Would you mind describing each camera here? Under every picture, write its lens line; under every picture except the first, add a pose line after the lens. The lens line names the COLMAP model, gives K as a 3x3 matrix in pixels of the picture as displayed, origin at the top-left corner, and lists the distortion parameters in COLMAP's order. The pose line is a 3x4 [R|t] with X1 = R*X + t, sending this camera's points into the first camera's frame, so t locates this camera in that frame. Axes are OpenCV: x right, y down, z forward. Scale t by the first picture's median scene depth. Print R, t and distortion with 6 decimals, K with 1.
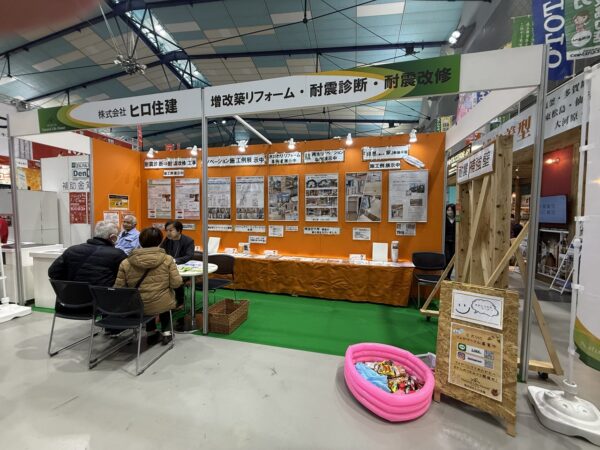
lens RADIAL K [[243.1, 0, 299.3], [0, 243.1, 223.8], [0, 0, 1]] dist [0.000831, -0.000977]
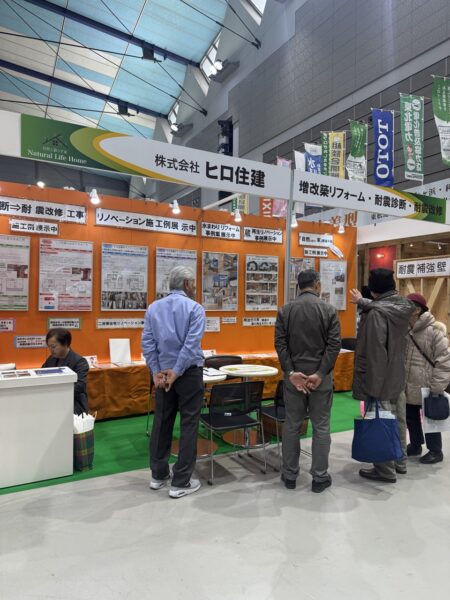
lens RADIAL K [[428.4, 0, 229.9], [0, 428.4, 302.6], [0, 0, 1]] dist [0.057873, -0.014340]
pose [[0.727601, -0.001593, 0.685999, -1.016731], [0.021027, 0.999579, -0.019981, -0.010371], [-0.685678, 0.028963, 0.727328, -0.016155]]
